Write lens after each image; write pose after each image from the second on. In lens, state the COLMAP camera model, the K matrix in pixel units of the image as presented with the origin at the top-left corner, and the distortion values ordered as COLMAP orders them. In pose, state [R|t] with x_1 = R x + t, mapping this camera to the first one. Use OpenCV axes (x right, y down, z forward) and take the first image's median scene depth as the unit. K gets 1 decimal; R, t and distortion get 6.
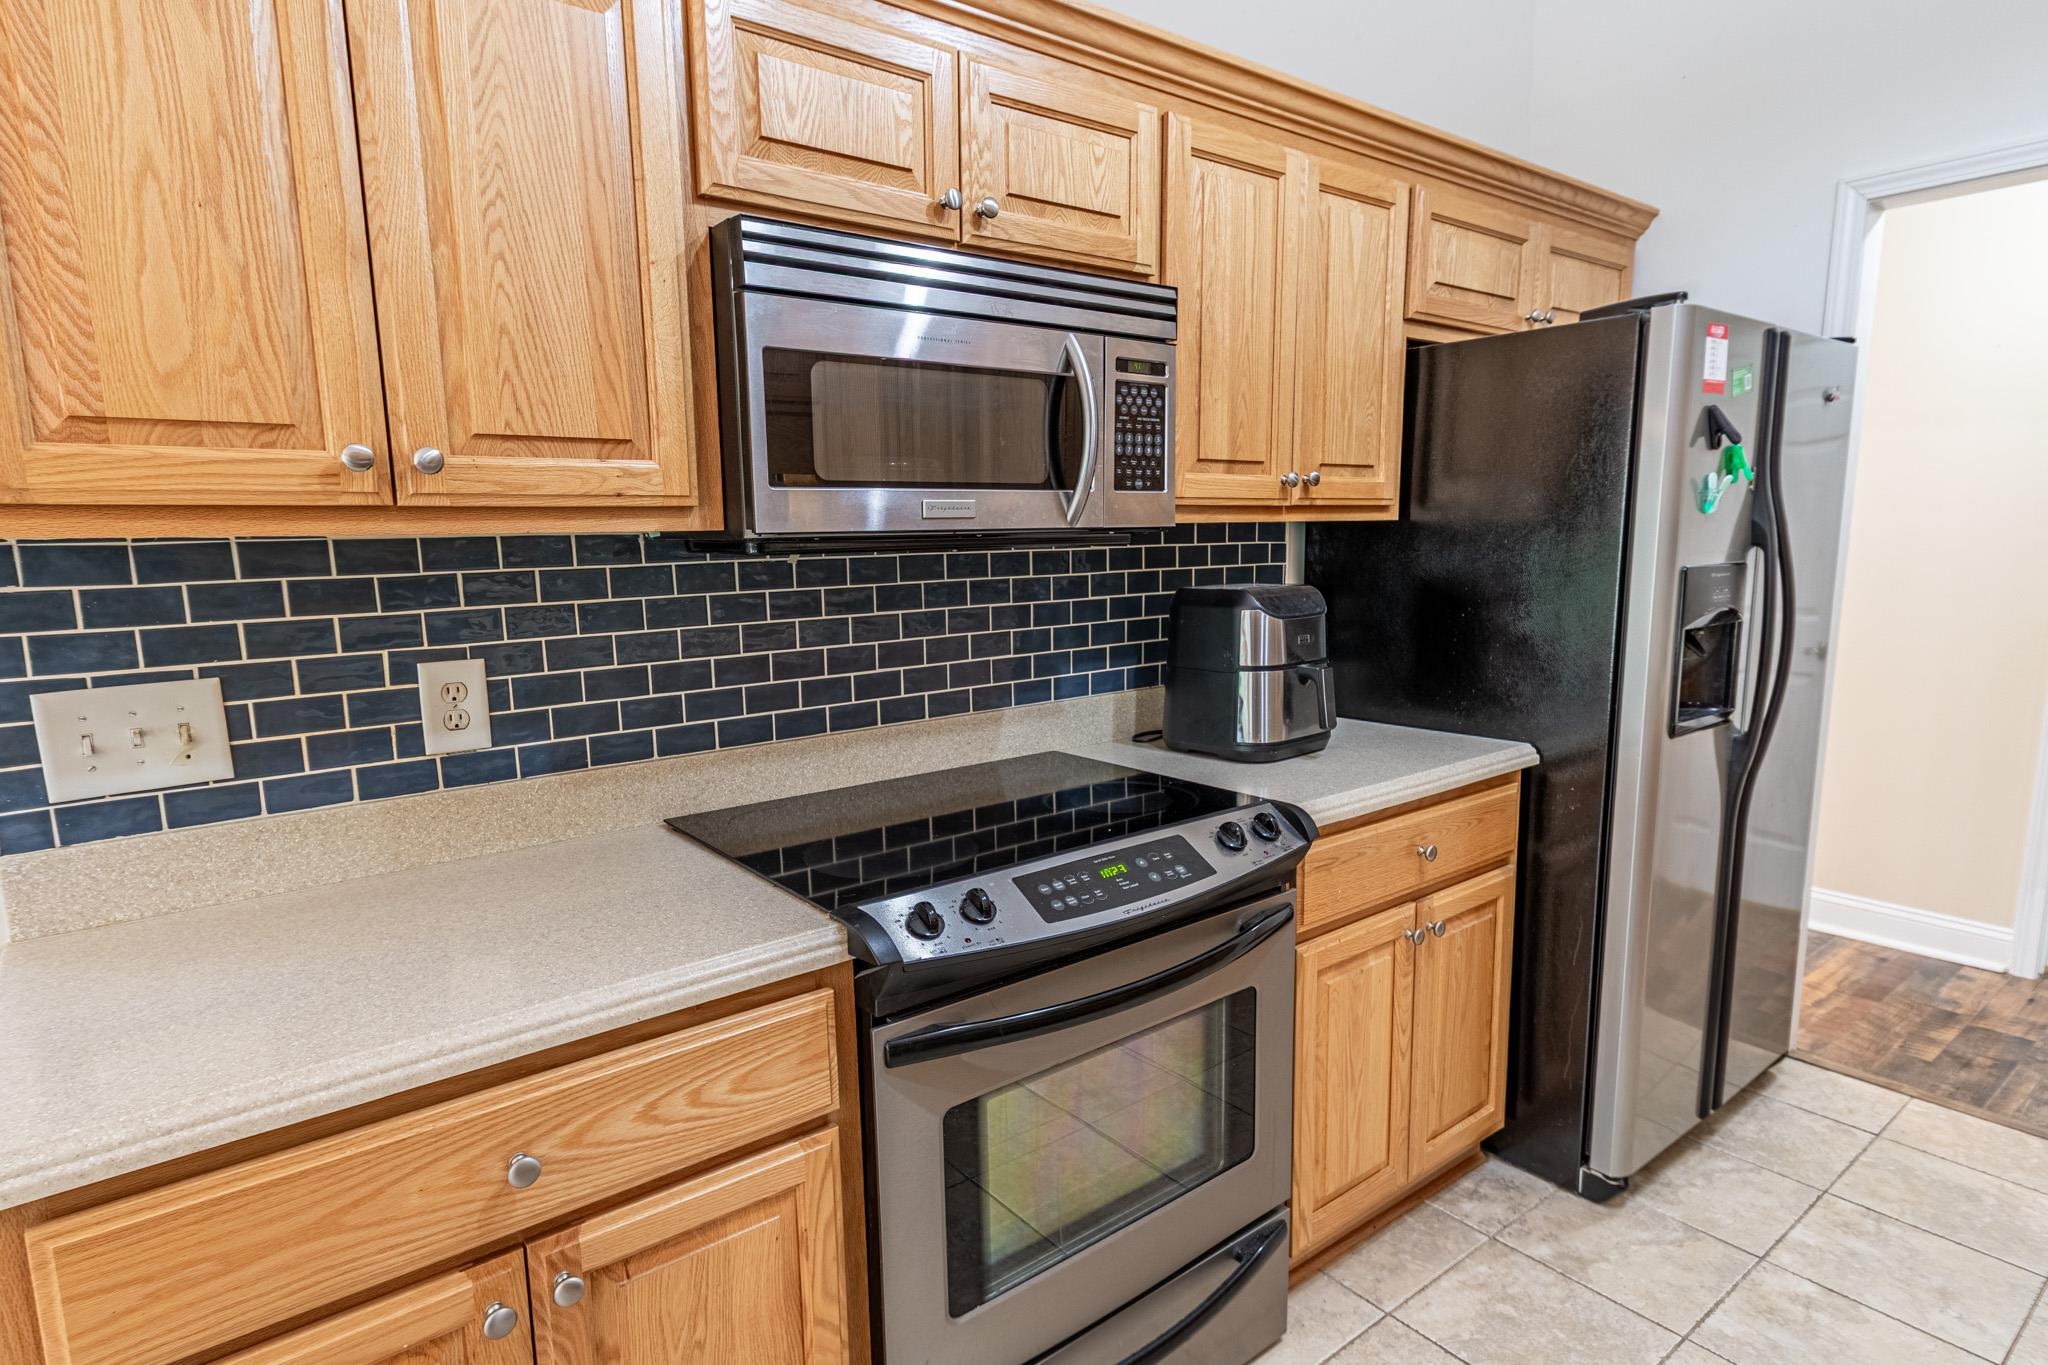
lens RADIAL K [[1101.1, 0, 1020.0], [0, 1101.1, 694.5], [0, 0, 1]] dist [0.013308, -0.000095]
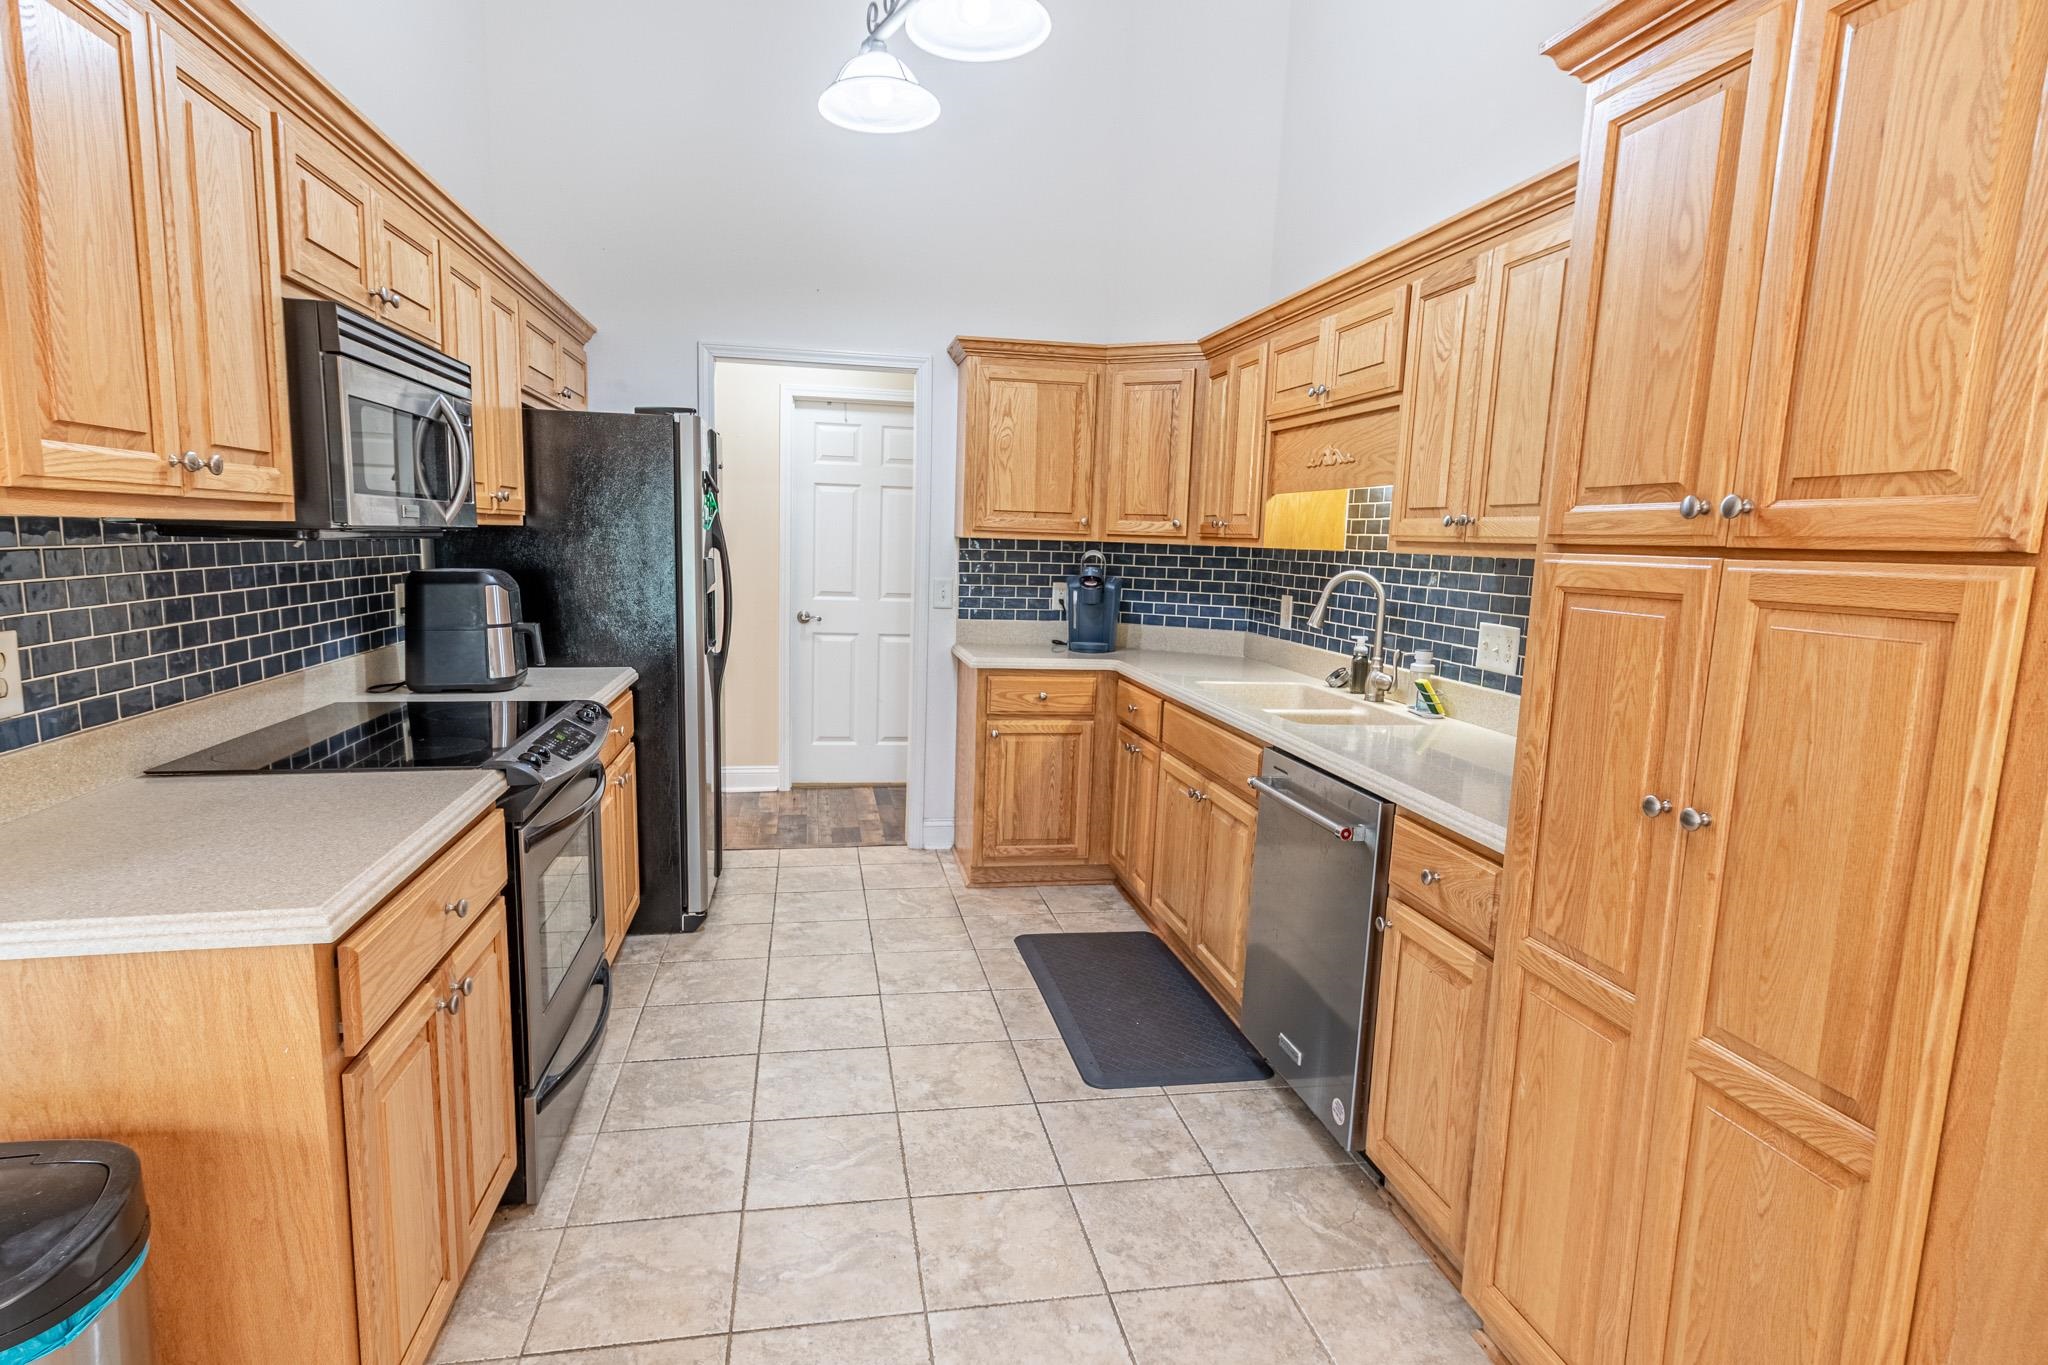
lens RADIAL K [[1101.1, 0, 1020.0], [0, 1101.1, 694.5], [0, 0, 1]] dist [0.013308, -0.000095]
pose [[0.458634, -0.100118, 0.882967, -0.738666], [0.101957, 0.993000, 0.059636, 0.047943], [-0.882757, 0.062674, 0.465631, -0.267346]]
